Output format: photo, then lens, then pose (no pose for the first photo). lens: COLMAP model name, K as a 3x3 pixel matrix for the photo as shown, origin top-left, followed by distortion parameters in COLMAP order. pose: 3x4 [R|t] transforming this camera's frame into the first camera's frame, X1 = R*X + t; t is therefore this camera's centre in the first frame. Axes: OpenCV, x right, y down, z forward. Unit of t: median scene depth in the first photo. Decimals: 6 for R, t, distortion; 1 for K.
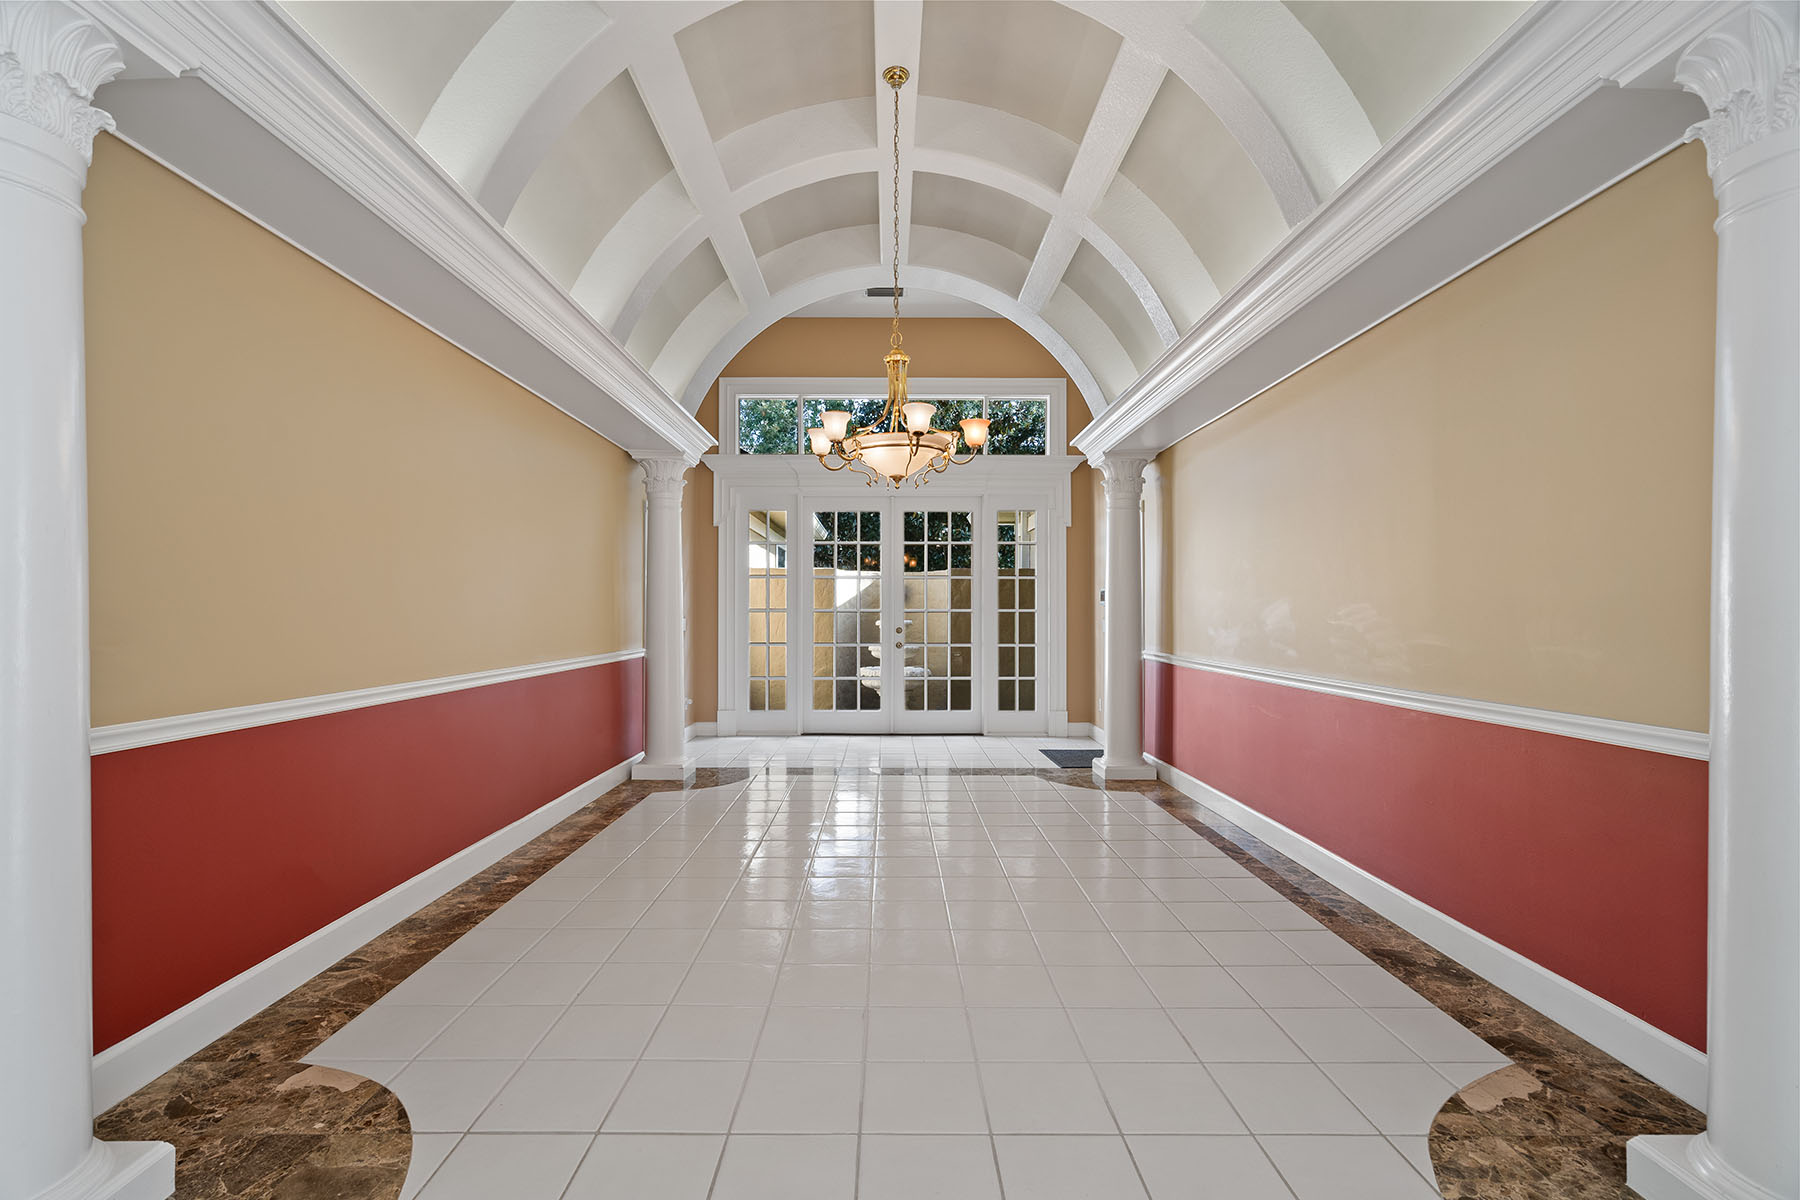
lens RADIAL K [[821.0, 0, 897.0], [0, 821.0, 607.9], [0, 0, 1]] dist [-0.000508, 0.000045]
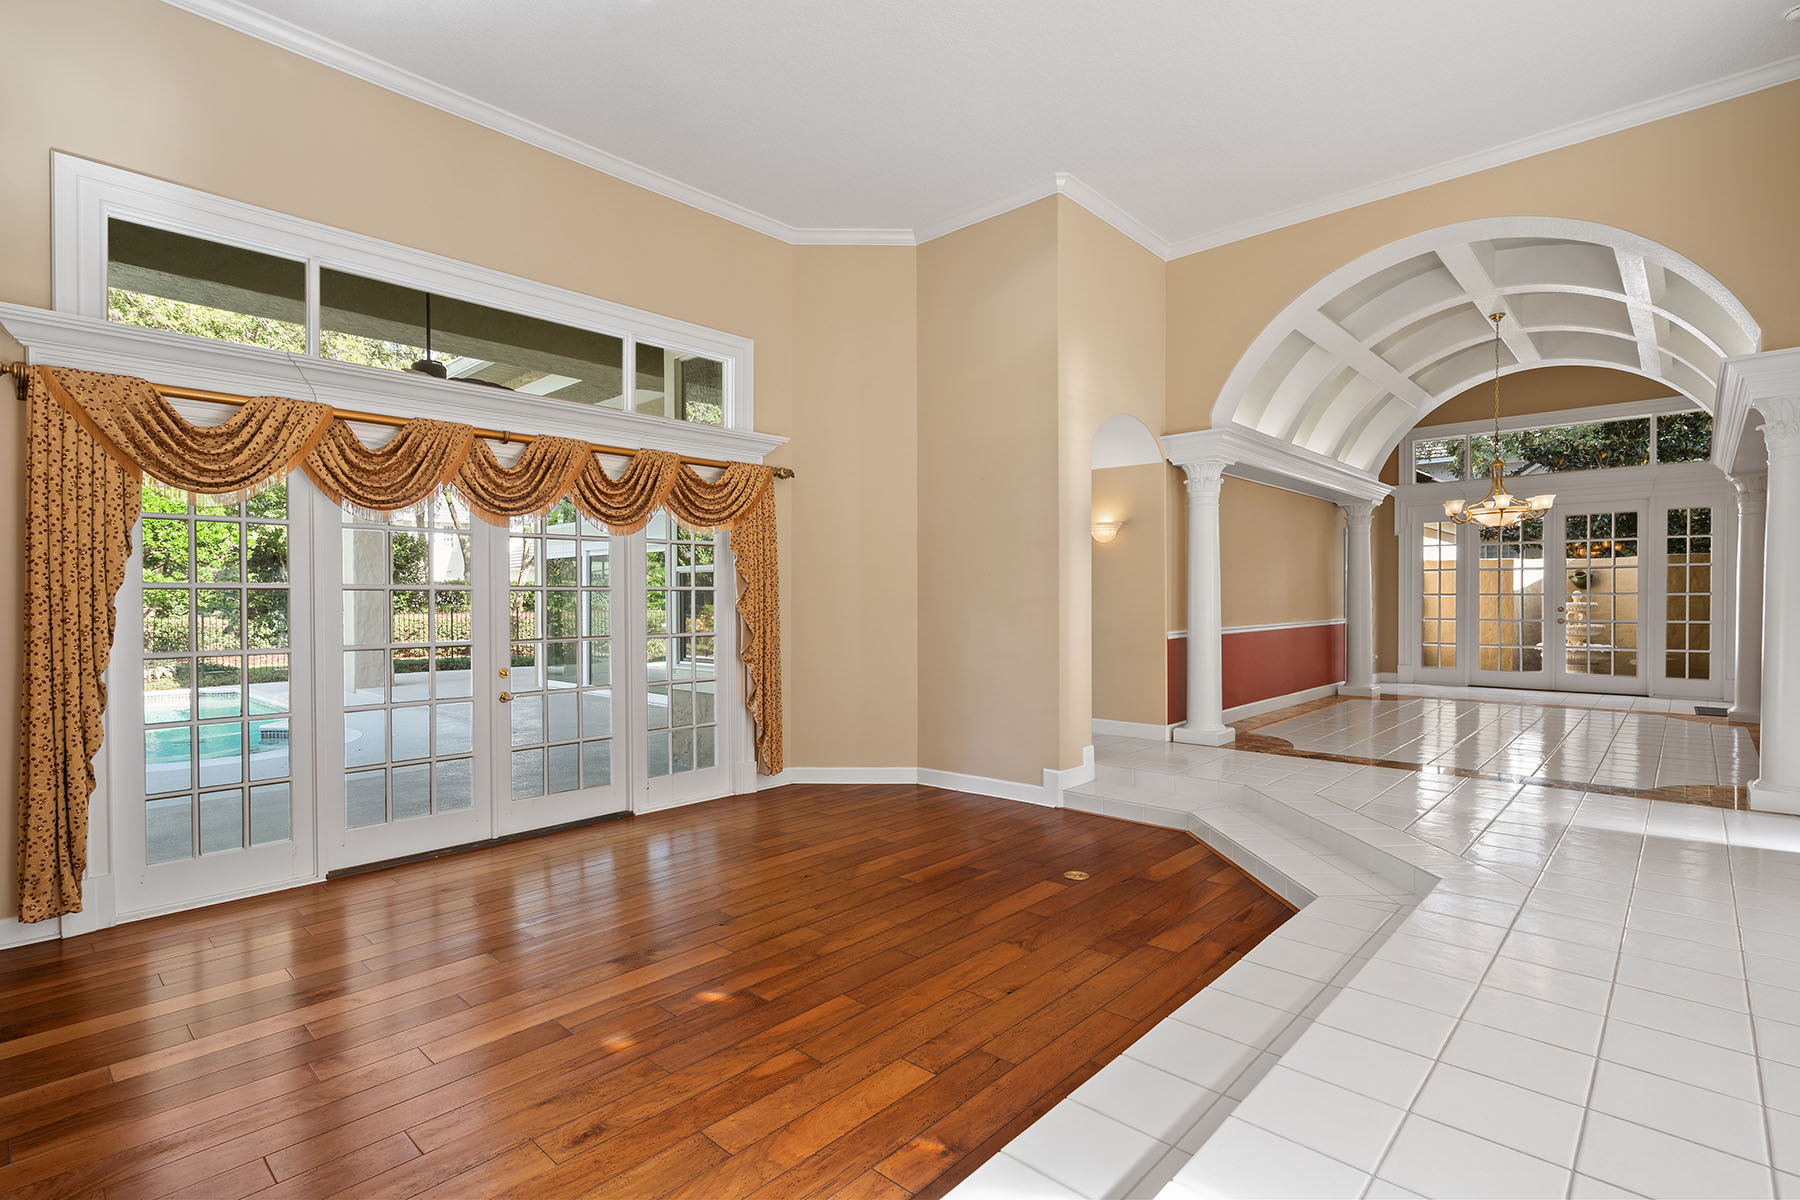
lens RADIAL K [[850.2, 0, 895.9], [0, 850.2, 606.1], [0, 0, 1]] dist [0.001764, 0.000866]
pose [[0.720934, 0.003373, -0.692996, 0.176140], [0.009295, 0.999851, 0.014536, -0.007252], [0.692941, -0.016921, 0.720795, -0.668770]]
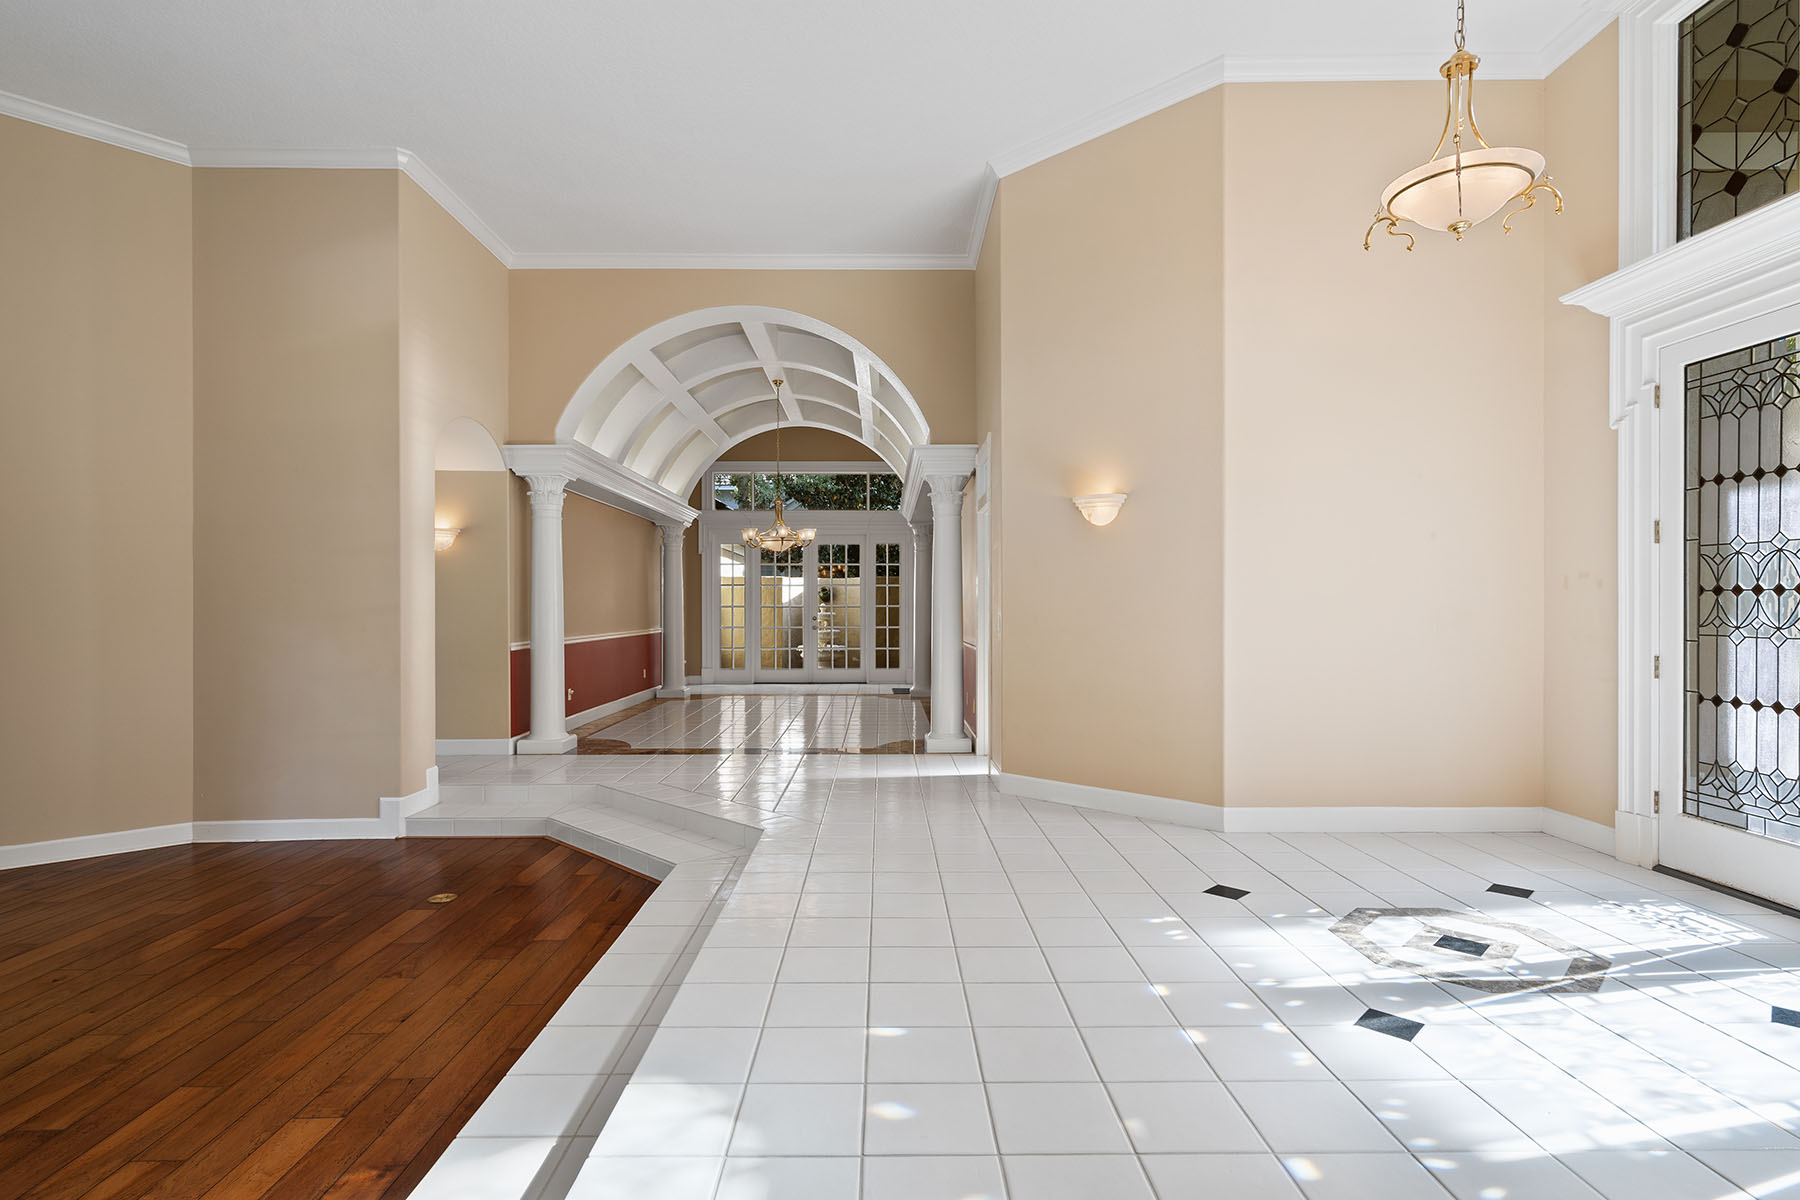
lens RADIAL K [[883.9, 0, 894.7], [0, 883.9, 608.3], [0, 0, 1]] dist [0.000907, 0.000470]
pose [[0.999998, -0.001896, 0.000491, 0.160521], [0.001891, 0.999959, 0.008902, -0.008271], [-0.000508, -0.008901, 0.999960, -0.741694]]
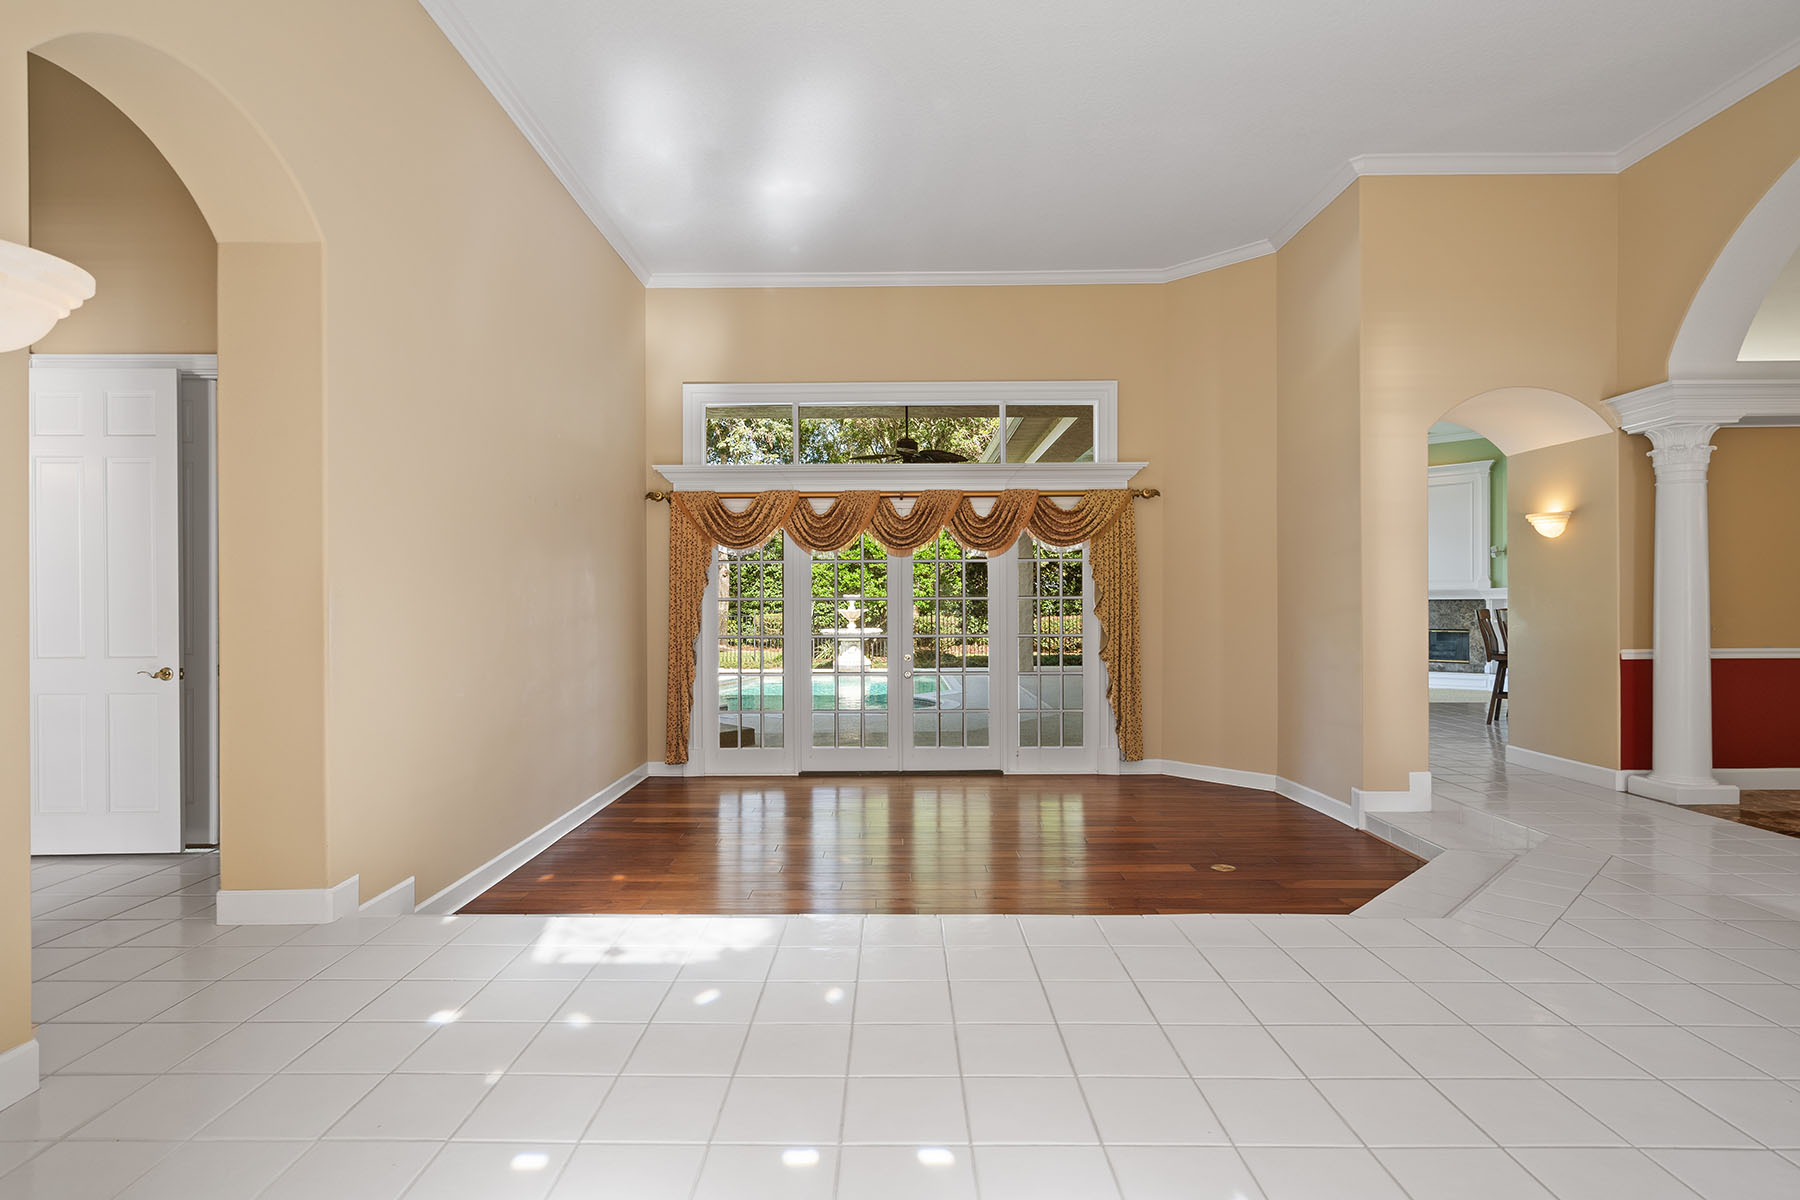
lens RADIAL K [[910.9, 0, 895.1], [0, 910.9, 610.4], [0, 0, 1]] dist [0.016978, -0.000032]
pose [[-0.008673, 0.007924, -0.999931, 0.511969], [0.011723, 0.999901, 0.007822, -0.009598], [0.999894, -0.011655, -0.008765, -0.414241]]
